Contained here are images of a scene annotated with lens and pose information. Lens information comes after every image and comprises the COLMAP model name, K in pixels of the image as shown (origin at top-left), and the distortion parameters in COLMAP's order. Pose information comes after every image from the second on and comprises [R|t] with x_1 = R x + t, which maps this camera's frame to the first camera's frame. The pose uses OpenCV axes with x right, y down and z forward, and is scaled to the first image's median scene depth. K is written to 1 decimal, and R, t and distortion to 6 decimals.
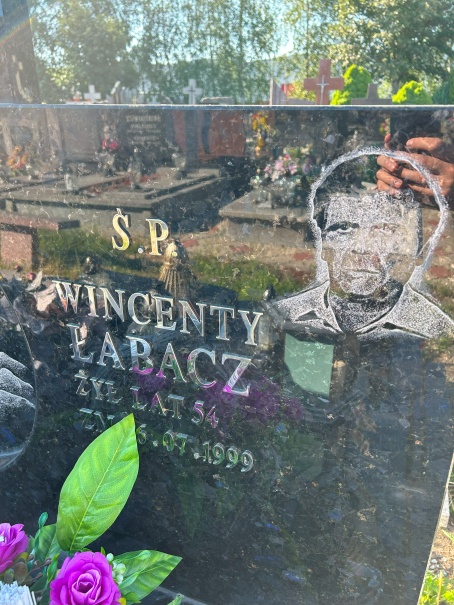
lens RADIAL K [[455.5, 0, 230.9], [0, 455.5, 299.5], [0, 0, 1]] dist [0.015253, -0.003990]
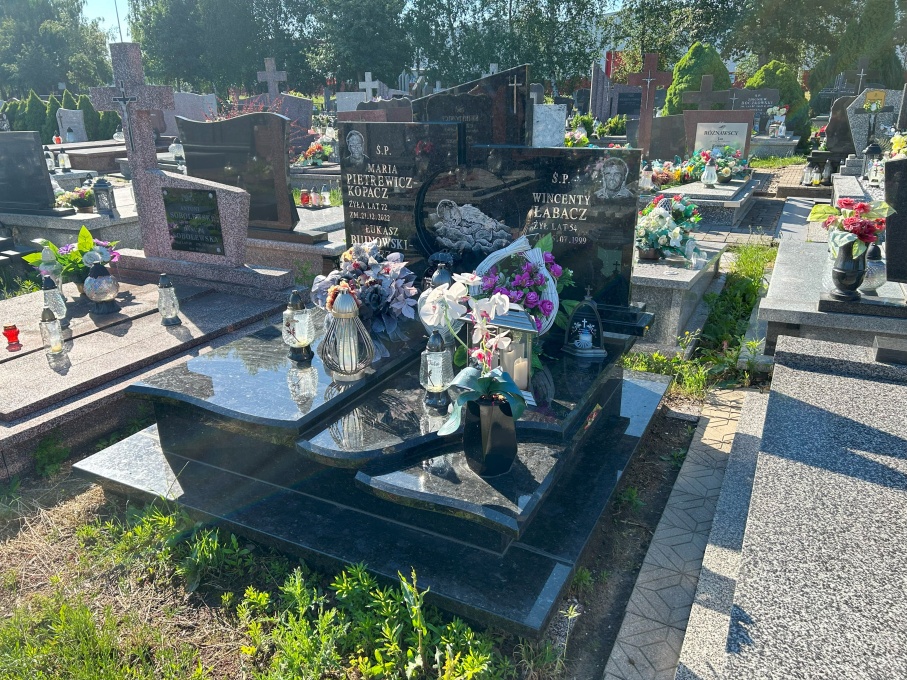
lens RADIAL K [[682.9, 0, 452.9], [0, 682.9, 349.5], [0, 0, 1]] dist [0.015253, -0.003990]
pose [[0.994298, 0.019962, -0.104756, -0.010143], [-0.022998, 0.999347, -0.027851, 0.033484], [0.104132, 0.030101, 0.994108, -0.108593]]
